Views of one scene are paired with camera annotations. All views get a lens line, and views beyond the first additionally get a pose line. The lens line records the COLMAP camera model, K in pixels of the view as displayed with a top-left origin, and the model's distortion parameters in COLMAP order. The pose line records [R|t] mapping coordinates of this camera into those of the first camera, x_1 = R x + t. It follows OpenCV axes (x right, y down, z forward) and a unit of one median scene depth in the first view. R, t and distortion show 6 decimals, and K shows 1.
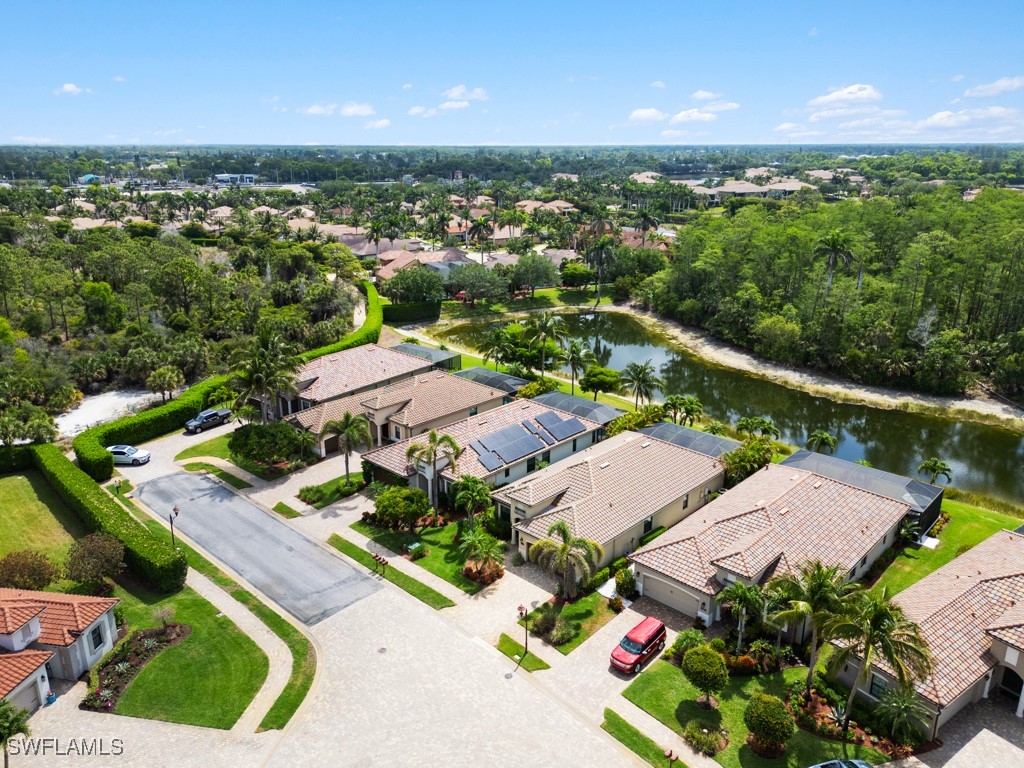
lens RADIAL K [[729.3, 0, 512.0], [0, 729.3, 384.0], [0, 0, 1]] dist [0.104785, -0.114835]
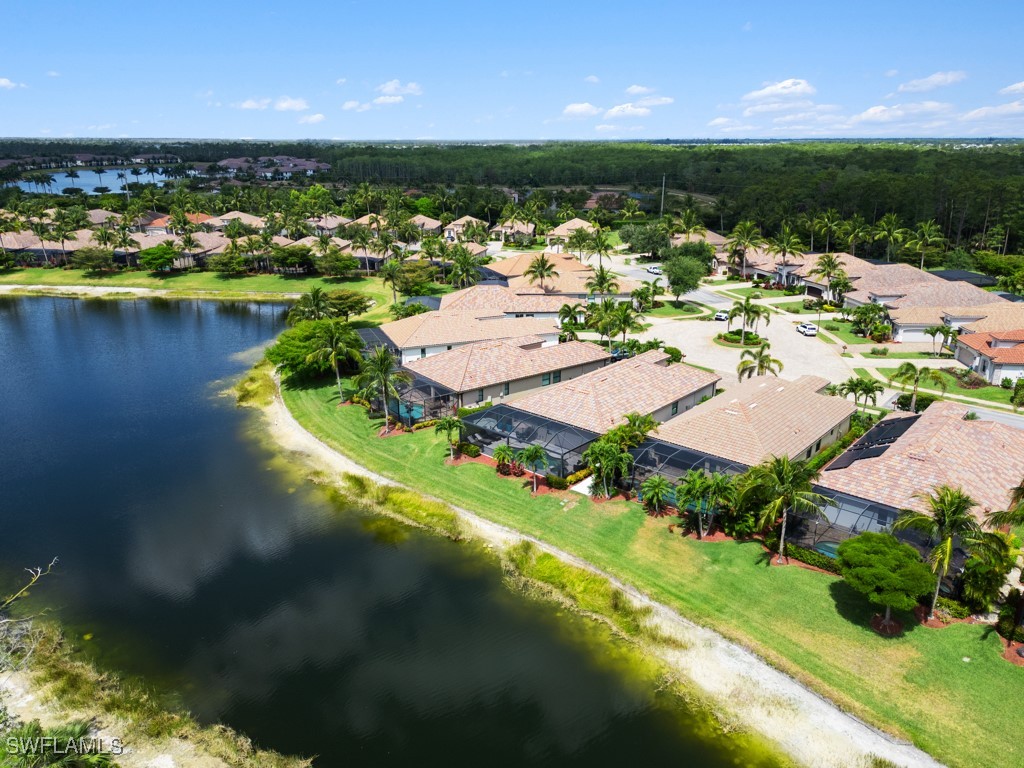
lens RADIAL K [[729.3, 0, 512.0], [0, 729.3, 384.0], [0, 0, 1]] dist [0.104785, -0.114835]
pose [[-0.999400, 0.005823, -0.034154, 0.572983], [-0.015892, 0.798911, 0.601240, -0.597395], [0.030787, 0.601421, -0.798339, 1.969926]]
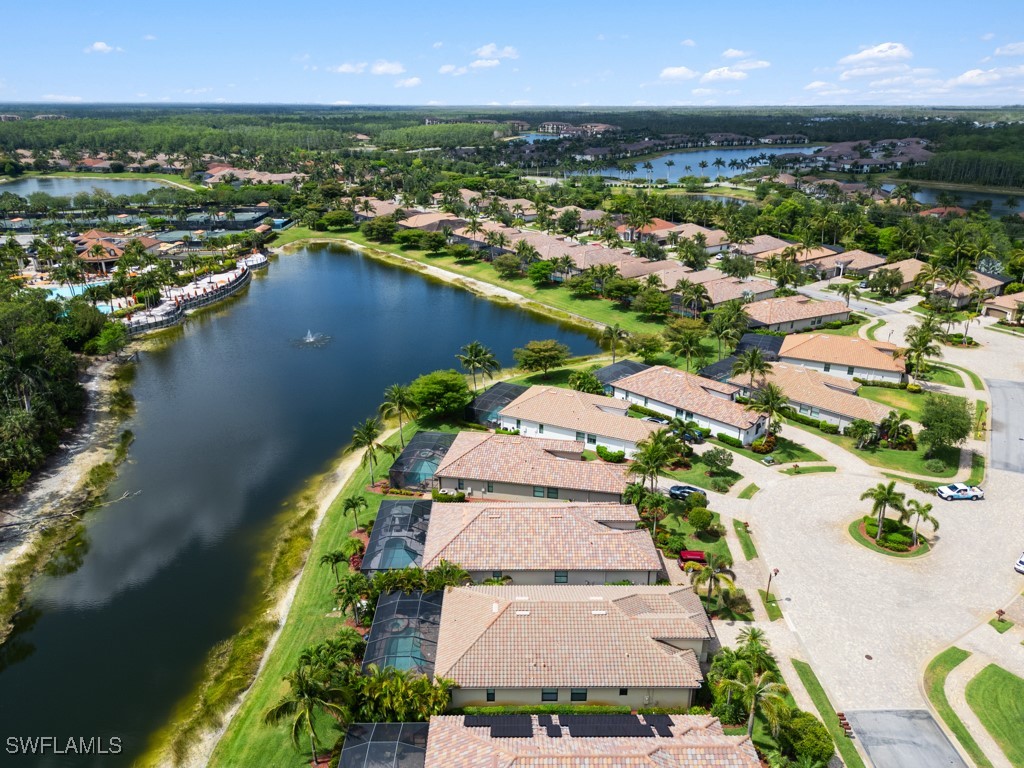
lens RADIAL K [[729.3, 0, 512.0], [0, 729.3, 384.0], [0, 0, 1]] dist [0.104785, -0.114835]
pose [[-0.696895, -0.261426, 0.667827, -0.389257], [0.222959, 0.806075, 0.548208, -0.700804], [-0.681635, 0.530942, -0.503462, 1.463872]]
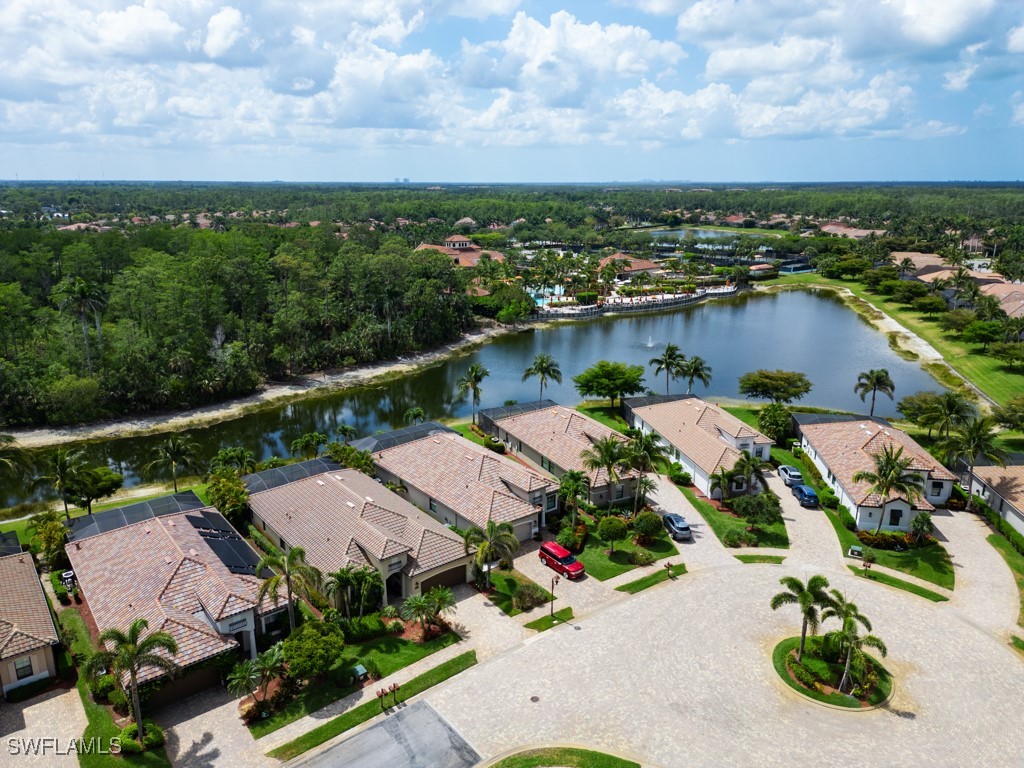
lens RADIAL K [[729.3, 0, 512.0], [0, 729.3, 384.0], [0, 0, 1]] dist [0.104785, -0.114835]
pose [[0.139061, -0.266402, 0.953778, -0.819179], [0.306887, 0.927313, 0.214266, -0.207747], [-0.941532, 0.262906, 0.210709, 0.566602]]
